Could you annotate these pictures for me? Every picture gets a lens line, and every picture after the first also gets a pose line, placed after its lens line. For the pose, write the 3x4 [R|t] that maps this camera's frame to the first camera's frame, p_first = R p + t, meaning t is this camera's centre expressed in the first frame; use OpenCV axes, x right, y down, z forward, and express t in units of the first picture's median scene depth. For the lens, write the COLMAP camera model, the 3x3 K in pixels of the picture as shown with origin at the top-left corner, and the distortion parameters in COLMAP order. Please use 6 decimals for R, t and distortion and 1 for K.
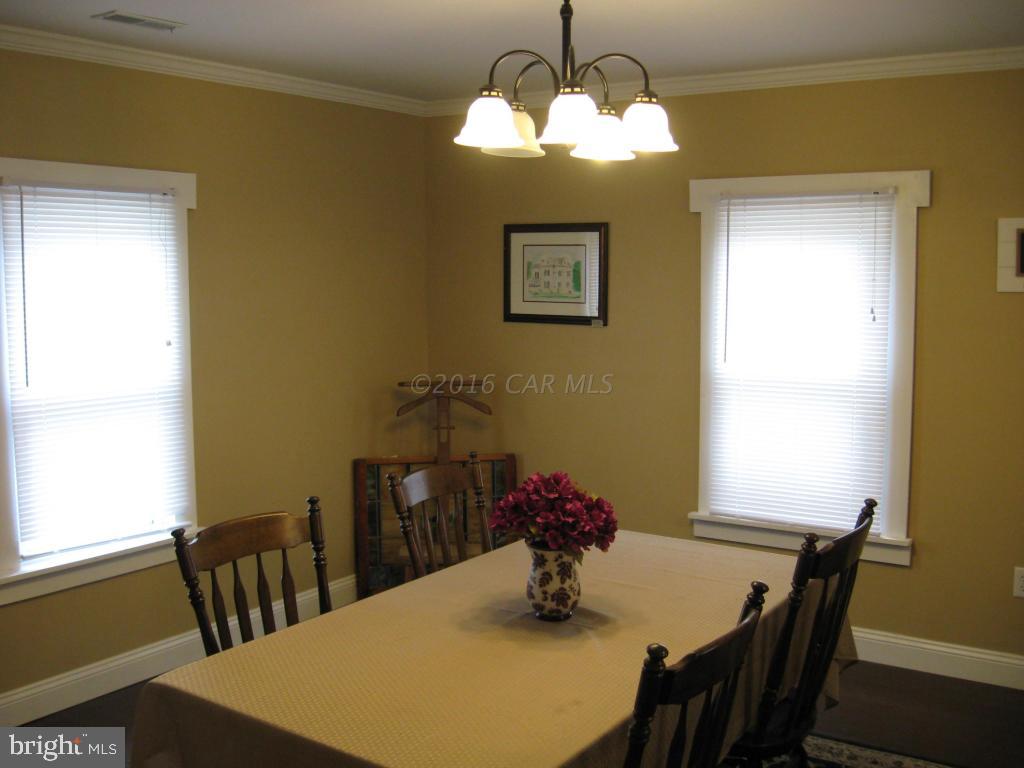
lens RADIAL K [[1052.1, 0, 501.2], [0, 1052.1, 381.6], [0, 0, 1]] dist [-0.114980, 0.000000]
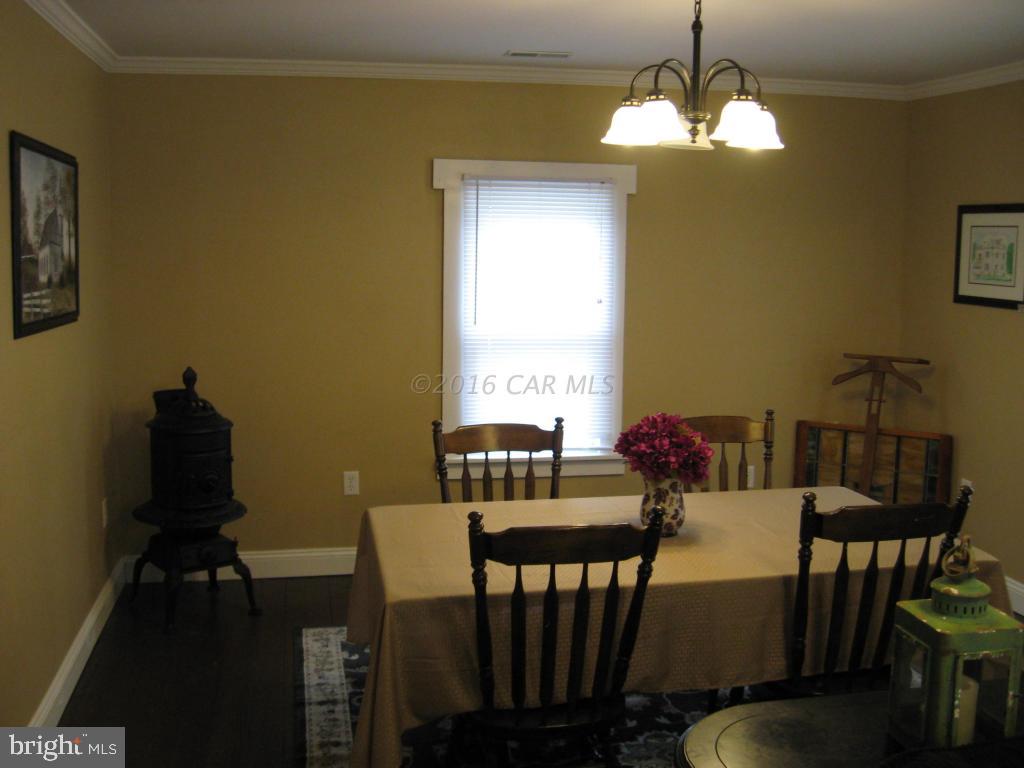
lens RADIAL K [[1052.1, 0, 512.8], [0, 1052.1, 384.2], [0, 0, 1]] dist [-0.114980, 0.000000]
pose [[0.719146, 0.100268, -0.687587, 0.405509], [-0.083968, 0.994823, 0.057250, -0.000739], [0.689767, 0.016564, 0.723842, 0.004590]]
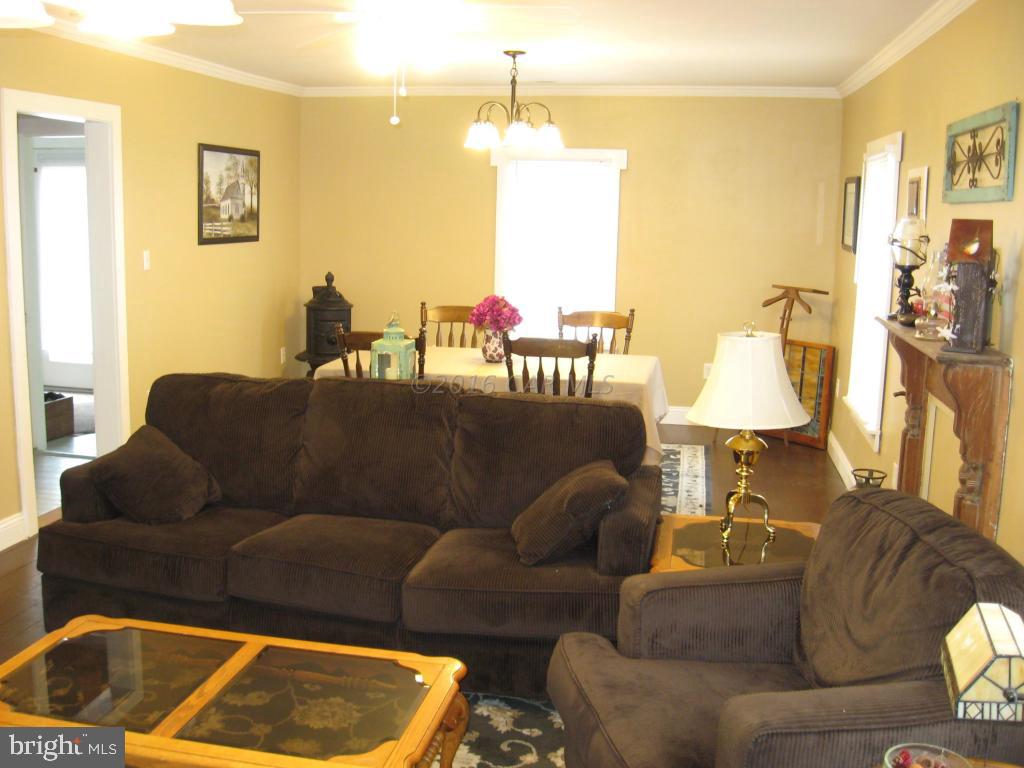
lens RADIAL K [[1052.1, 0, 516.1], [0, 1052.1, 381.2], [0, 0, 1]] dist [-0.114980, 0.000000]
pose [[0.418544, 0.166399, -0.892822, 1.115778], [-0.117462, 0.984733, 0.128465, -0.012732], [0.900568, 0.051104, 0.431700, 0.052457]]
